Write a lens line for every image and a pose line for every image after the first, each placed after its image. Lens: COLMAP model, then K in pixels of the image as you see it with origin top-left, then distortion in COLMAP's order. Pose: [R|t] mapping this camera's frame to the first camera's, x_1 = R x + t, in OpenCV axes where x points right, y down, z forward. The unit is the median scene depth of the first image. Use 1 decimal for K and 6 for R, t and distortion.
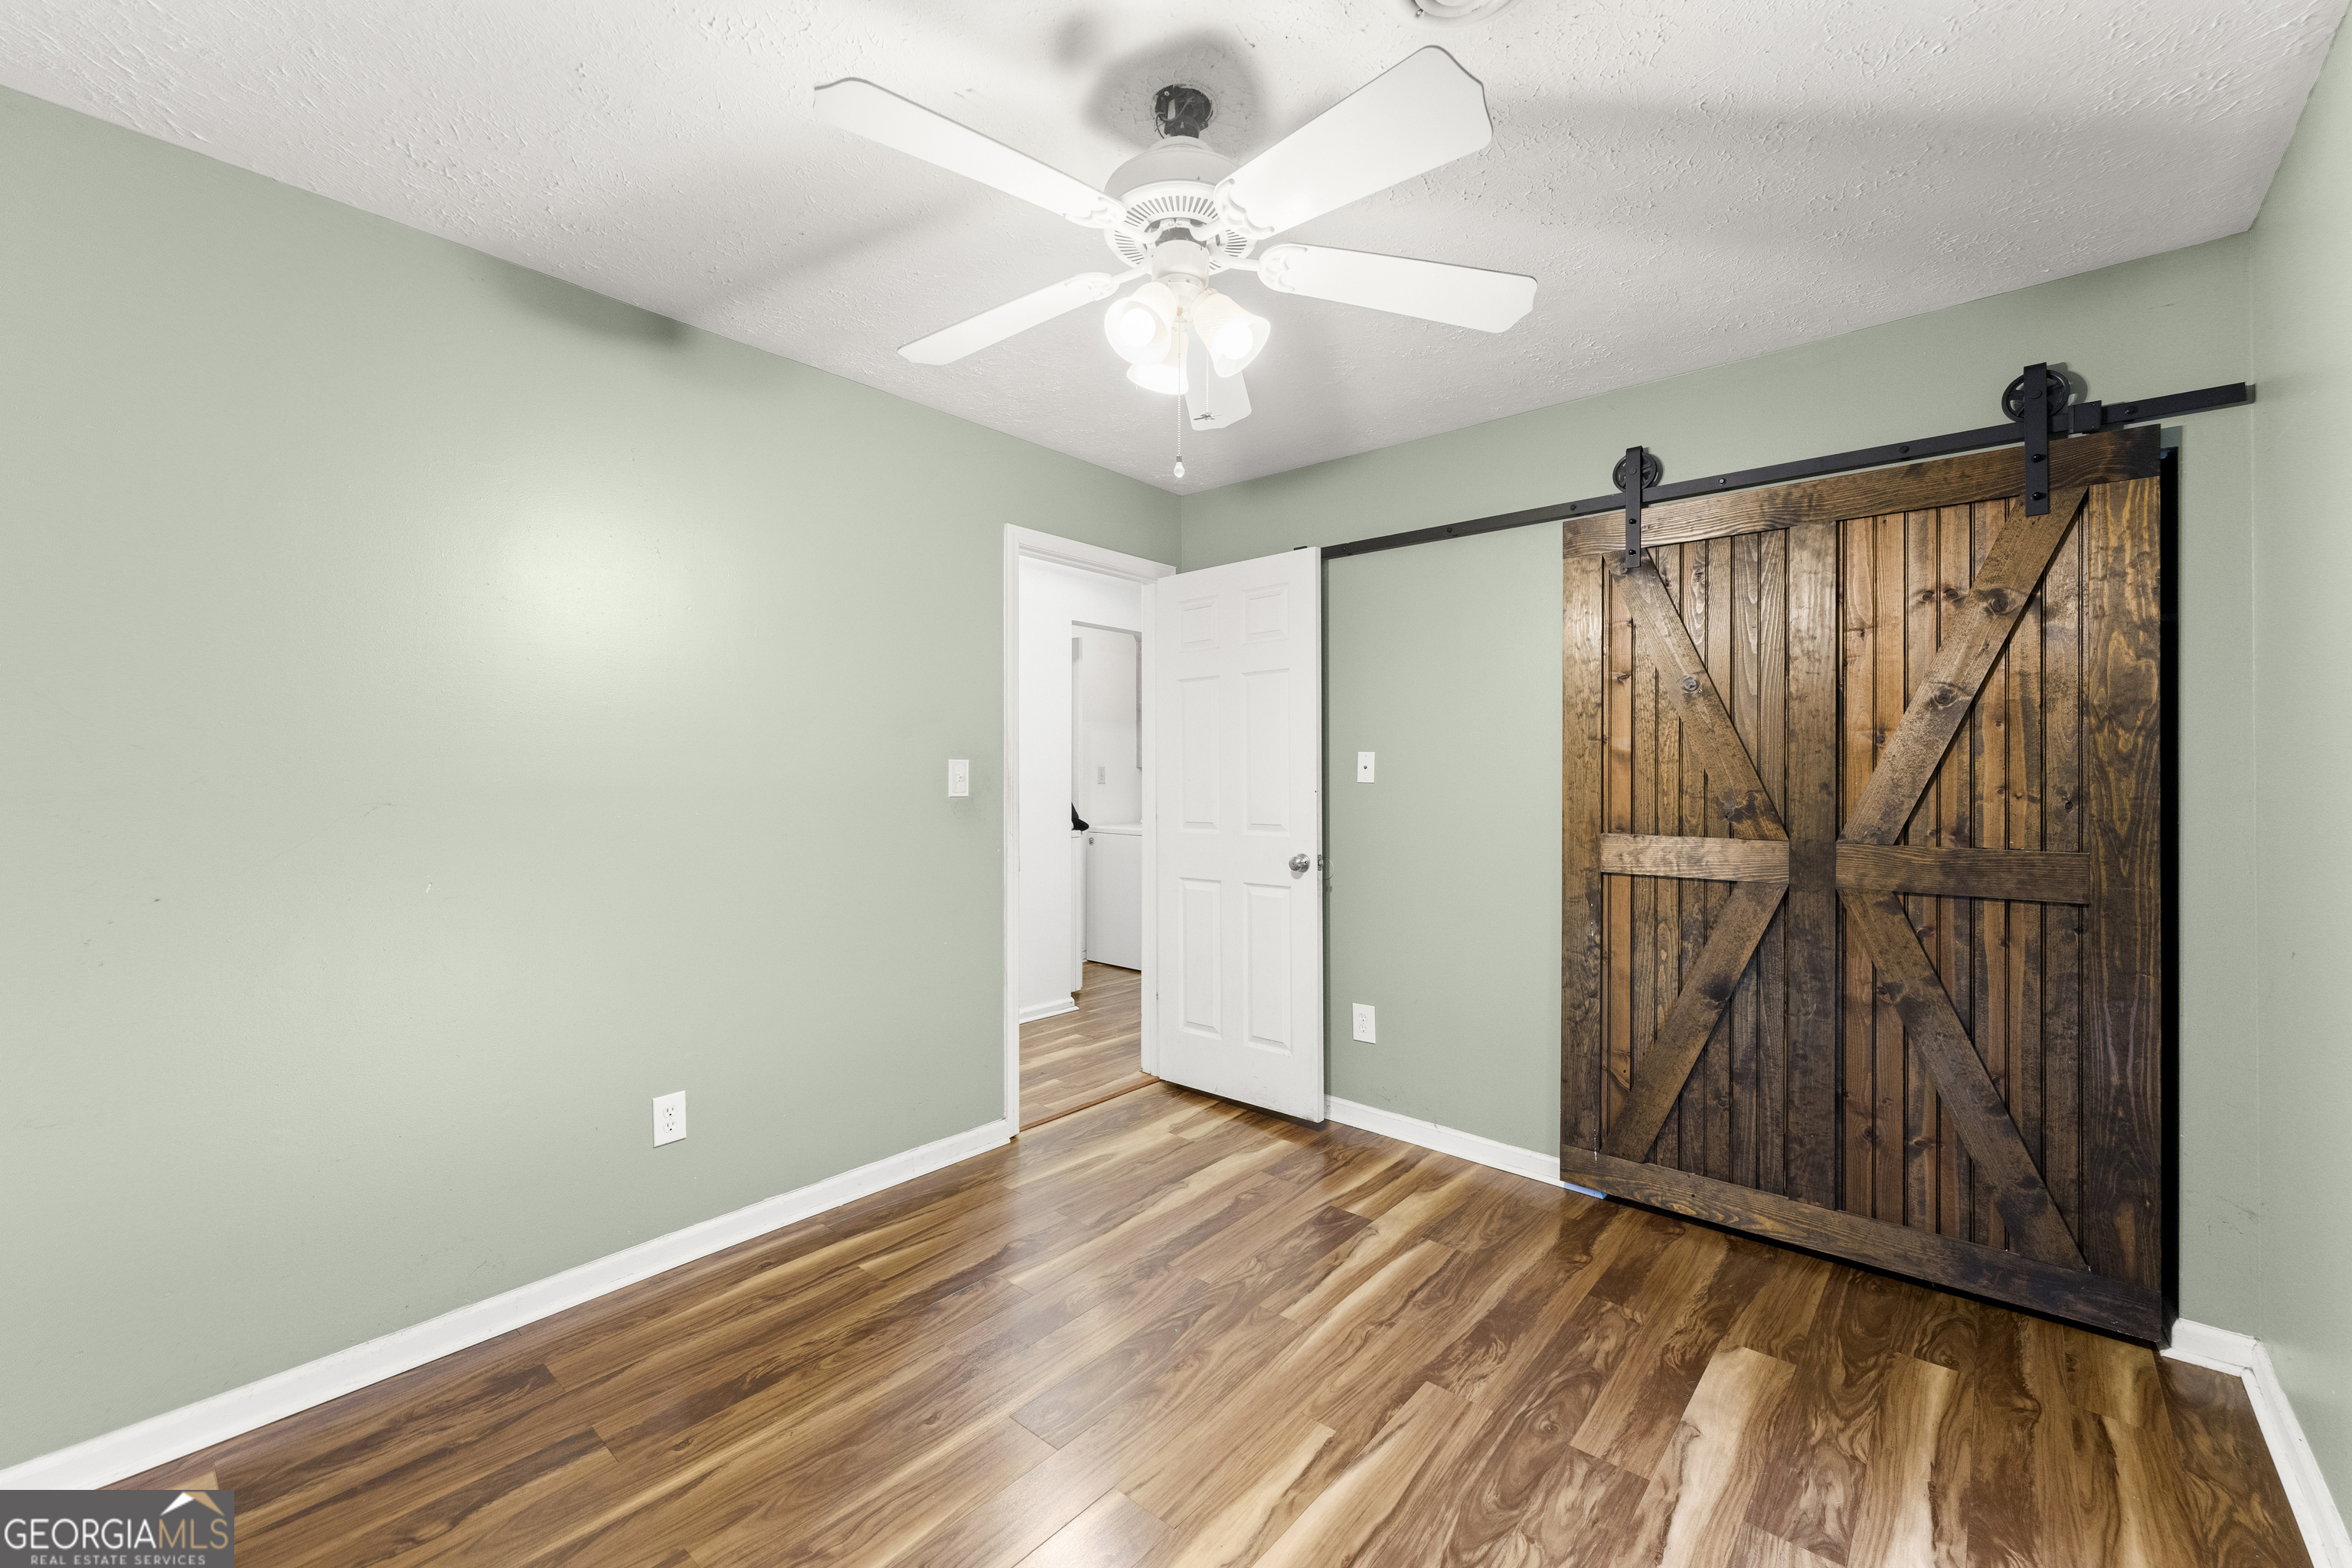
lens RADIAL K [[954.3, 0, 1176.0], [0, 954.3, 784.0], [0, 0, 1]] dist [-0.002483, -0.000282]
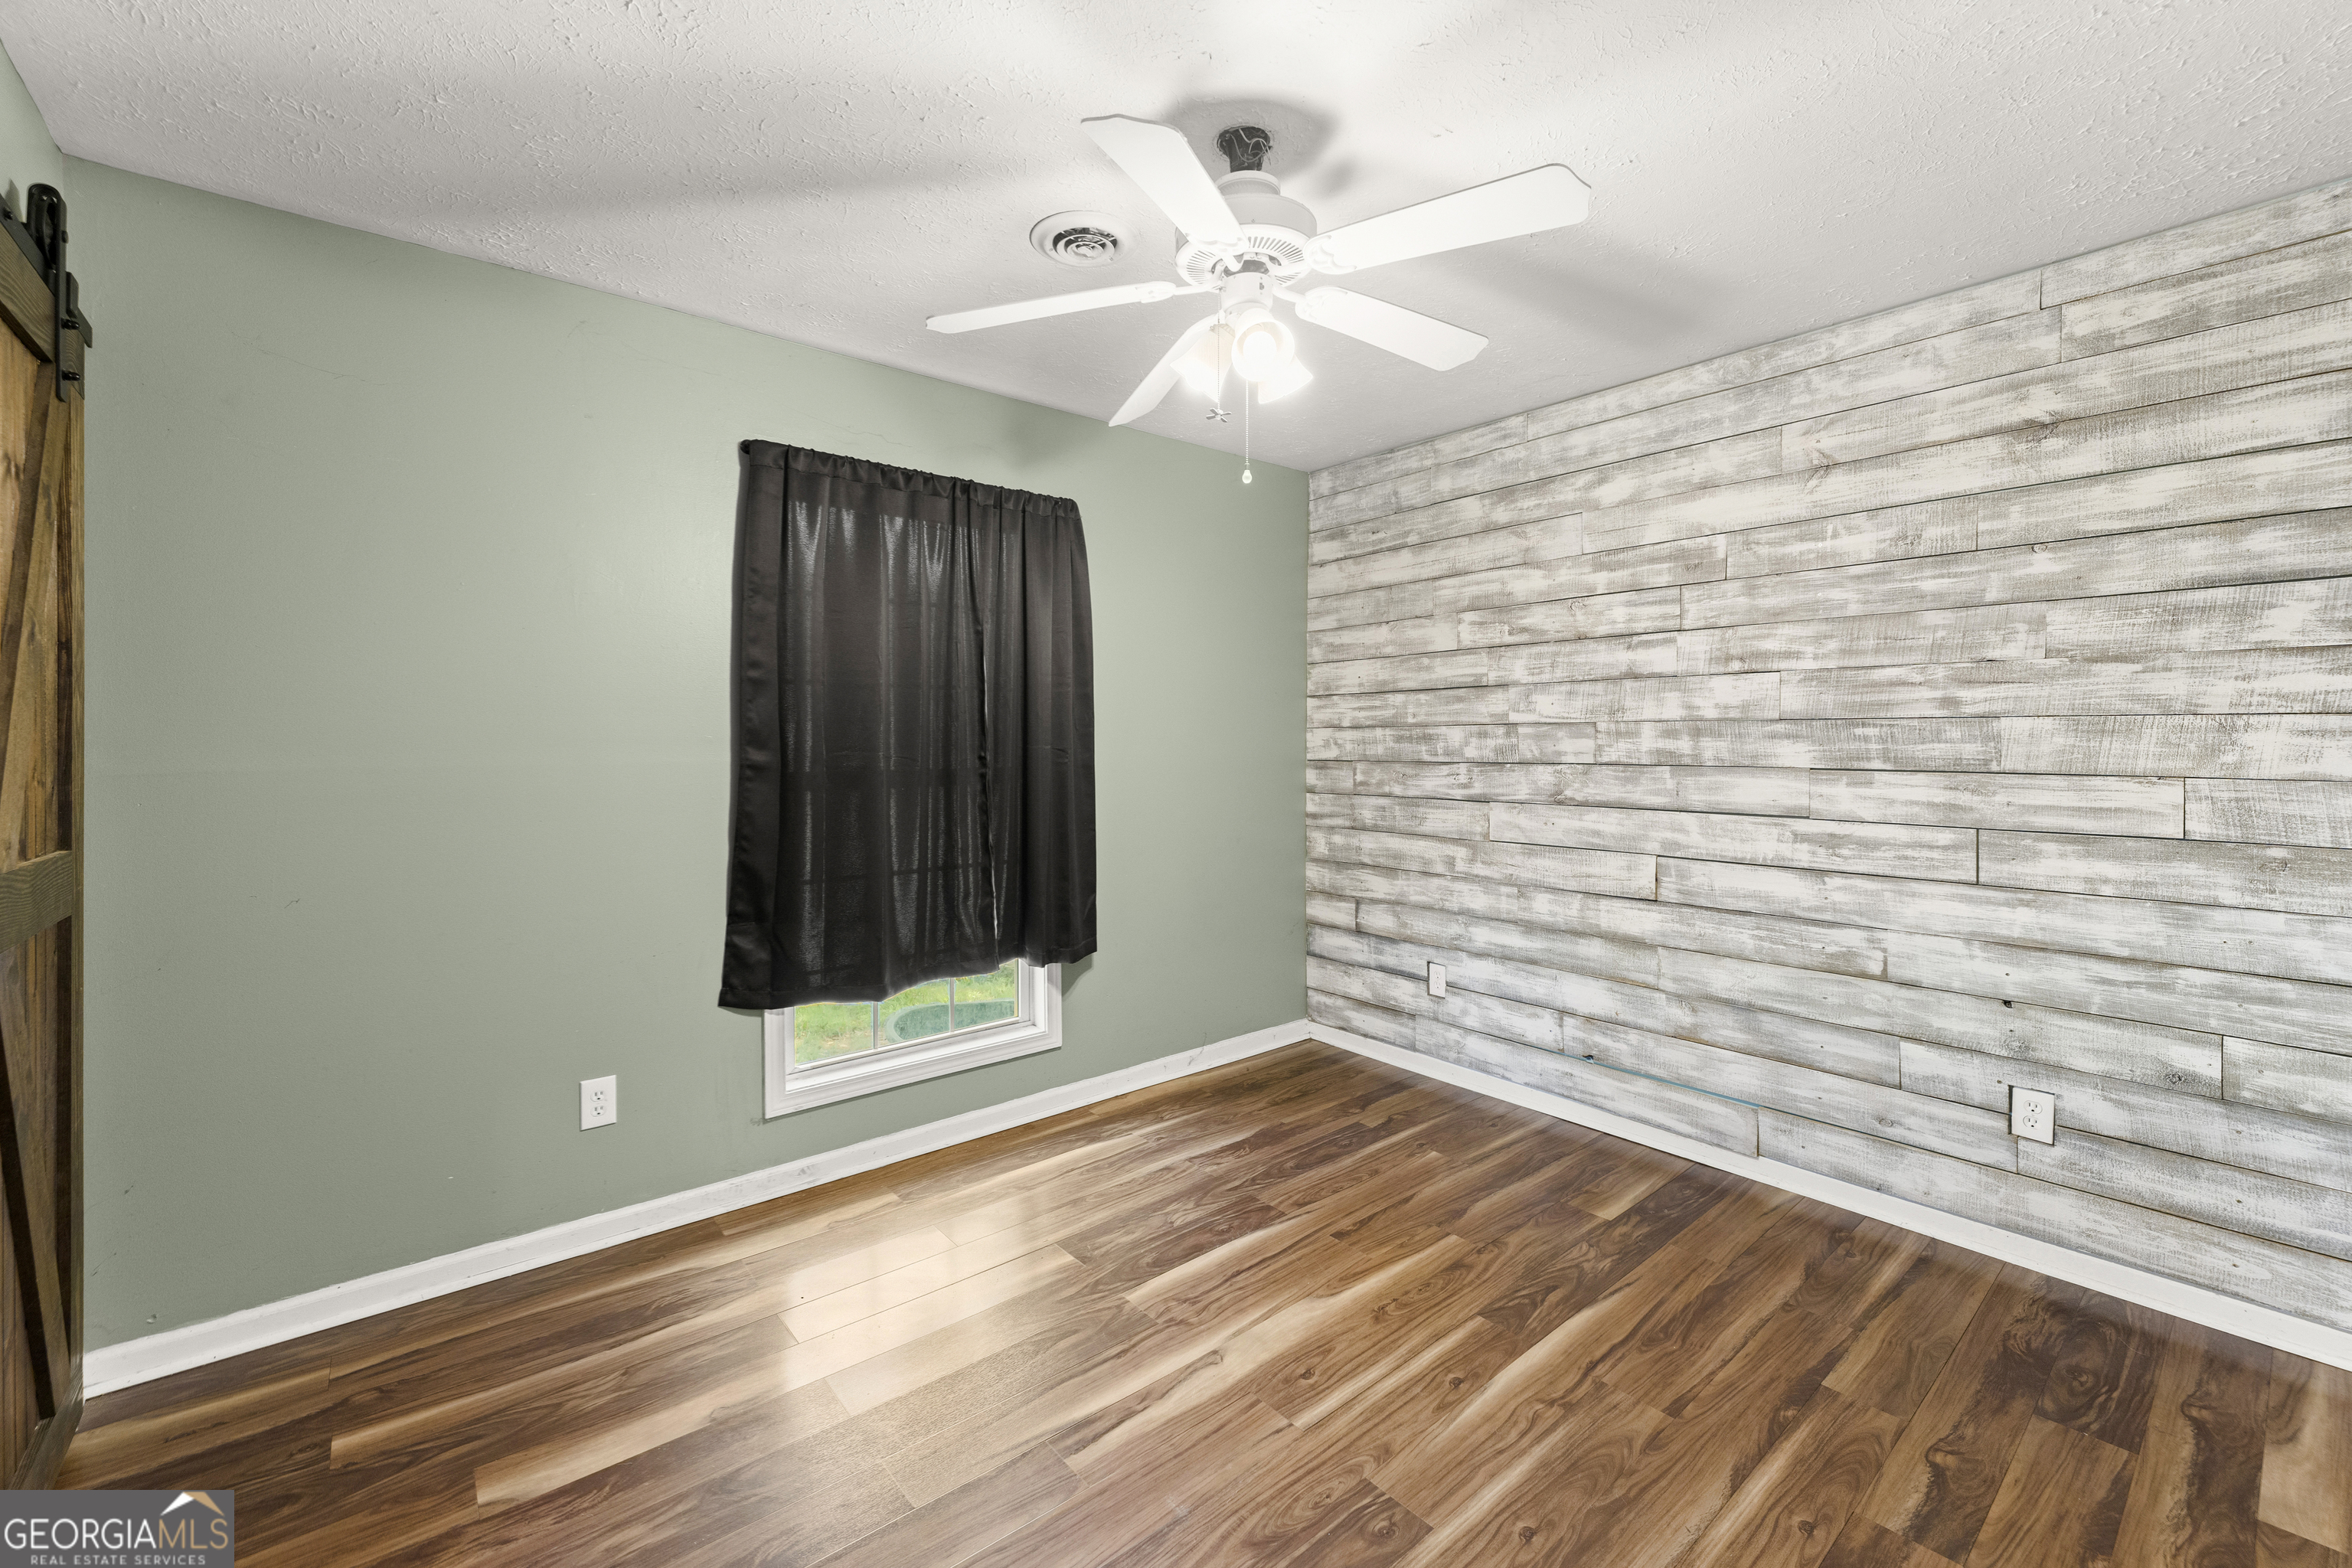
lens RADIAL K [[954.3, 0, 1176.0], [0, 954.3, 784.0], [0, 0, 1]] dist [-0.002483, -0.000282]
pose [[-0.985778, -0.006225, 0.167936, -0.095034], [0.002229, 0.998741, 0.050107, -0.025328], [-0.168037, 0.049769, -0.984524, 1.935072]]
